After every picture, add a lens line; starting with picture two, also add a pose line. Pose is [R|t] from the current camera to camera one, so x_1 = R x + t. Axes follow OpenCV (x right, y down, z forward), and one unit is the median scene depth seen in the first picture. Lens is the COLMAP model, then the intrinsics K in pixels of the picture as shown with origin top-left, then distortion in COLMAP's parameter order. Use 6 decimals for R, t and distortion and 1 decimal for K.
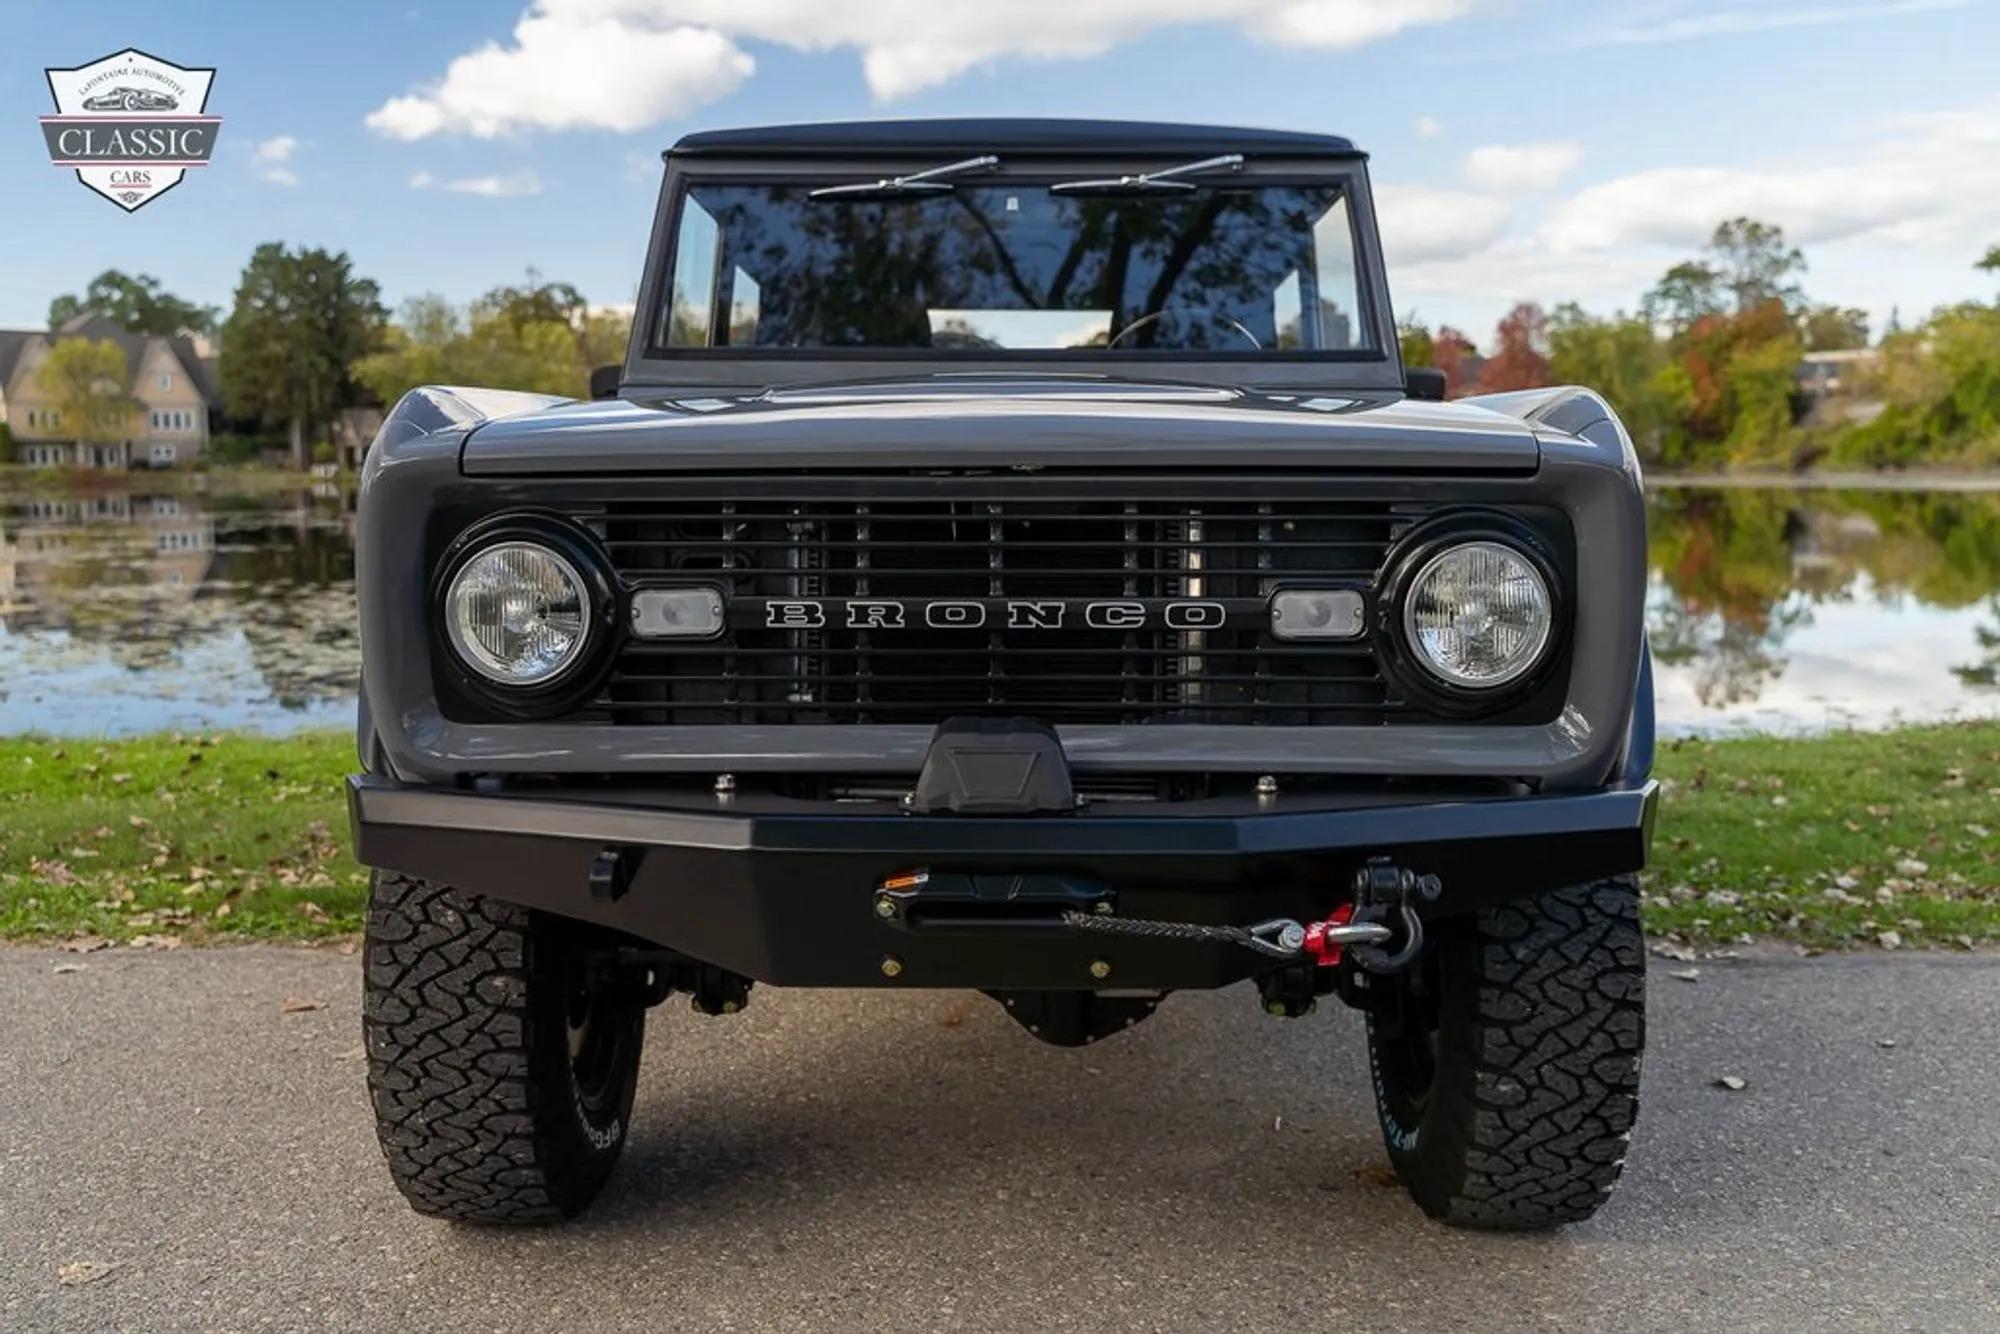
lens RADIAL K [[2116.1, 0, 985.8], [0, 2116.1, 751.2], [0, 0, 1]] dist [0.038398, 0.000000]
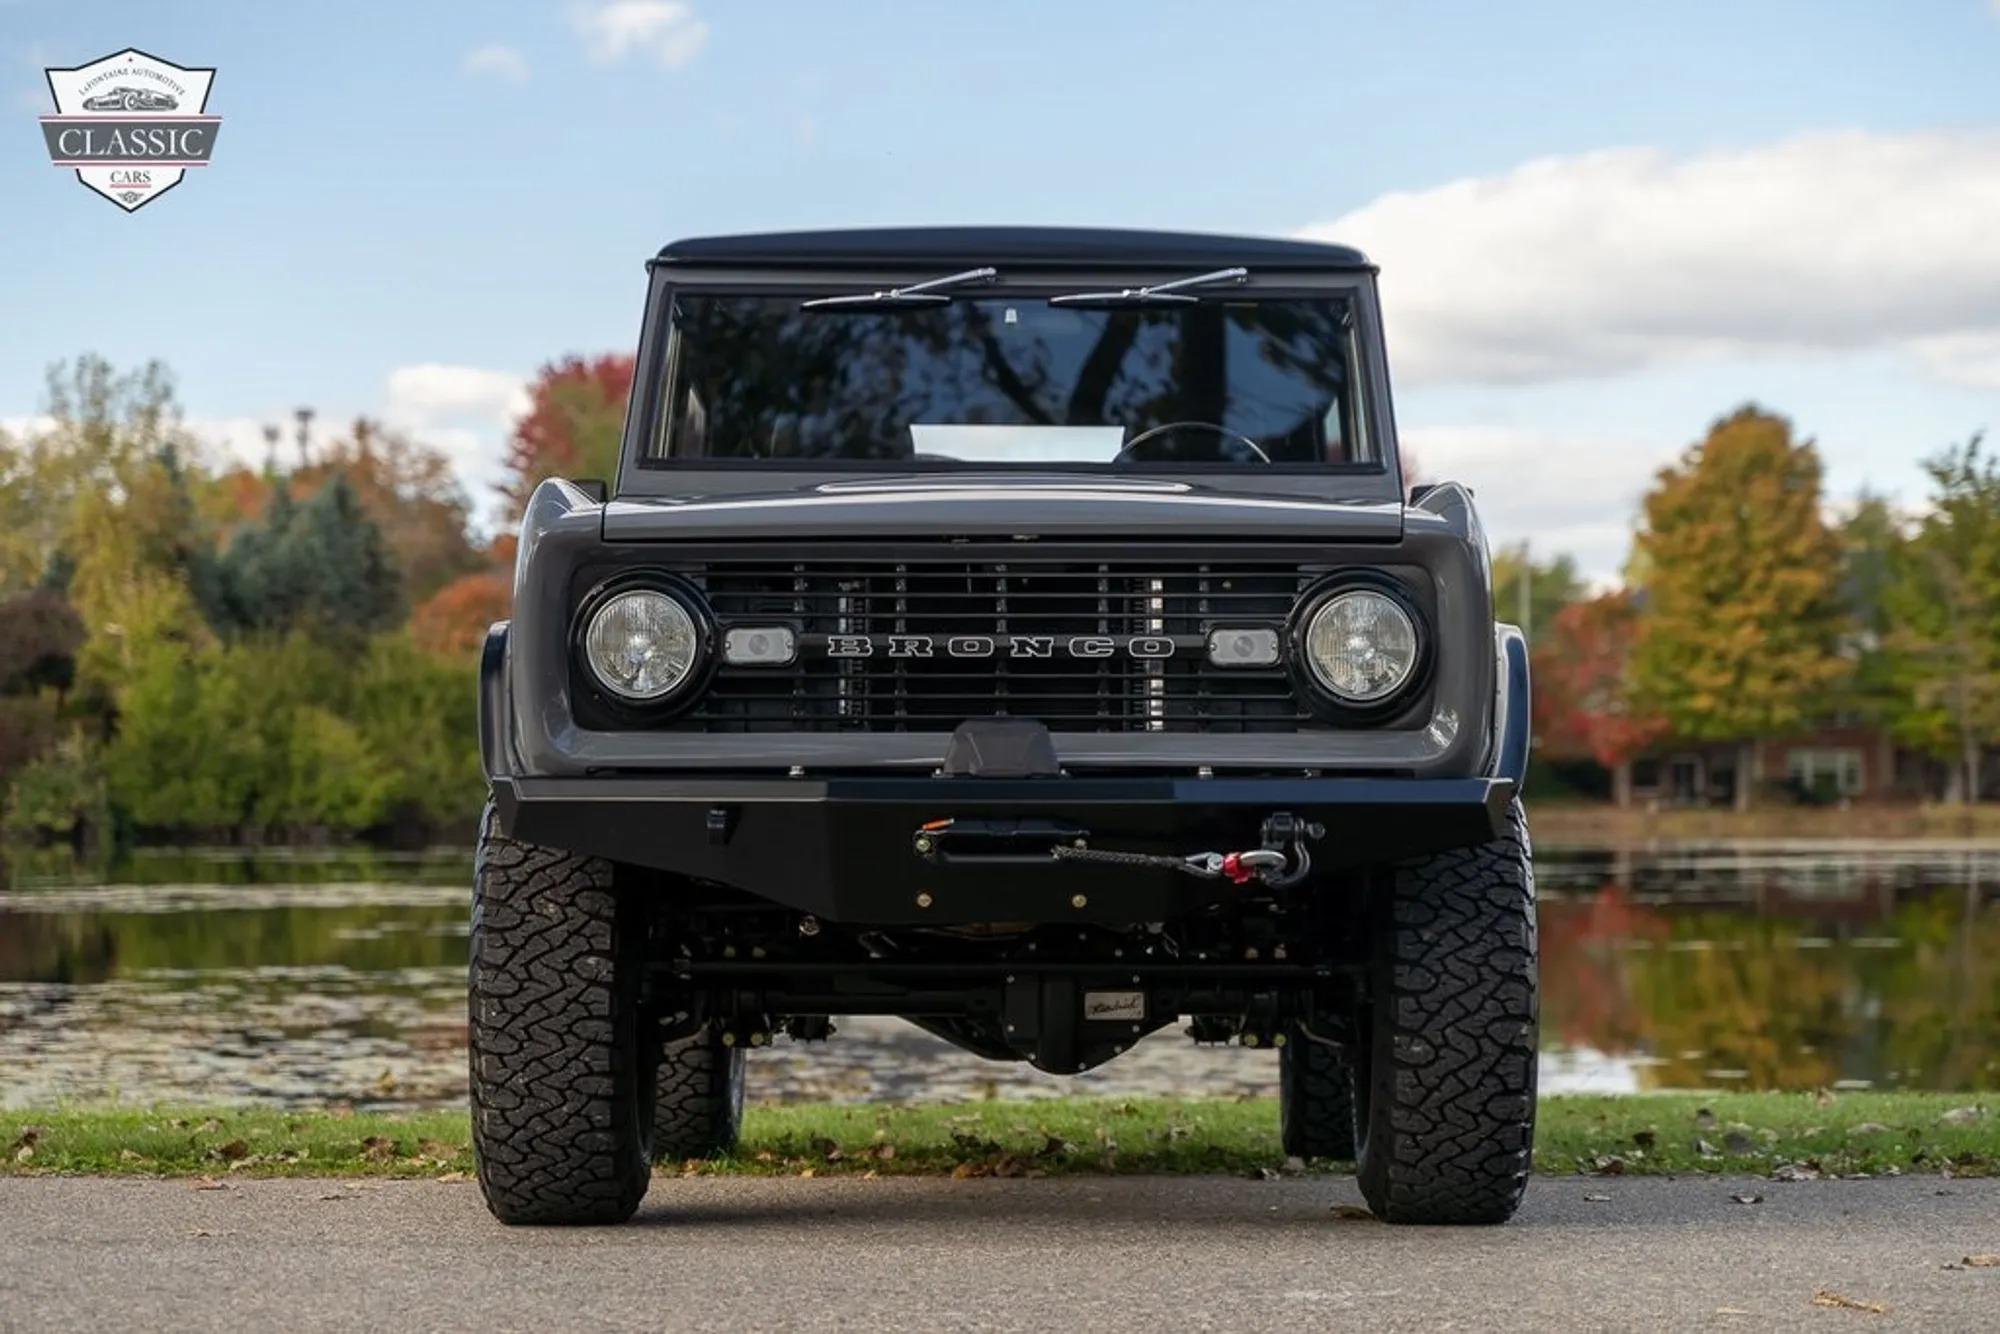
lens RADIAL K [[5077.5, 0, 1013.8], [0, 5077.5, 658.5], [0, 0, 1]] dist [0.062225, 0.000000]
pose [[0.999874, 0.002903, 0.015599, -0.033575], [-0.000381, 0.987235, -0.159268, 0.405570], [-0.015862, 0.159242, 0.987112, -1.927388]]
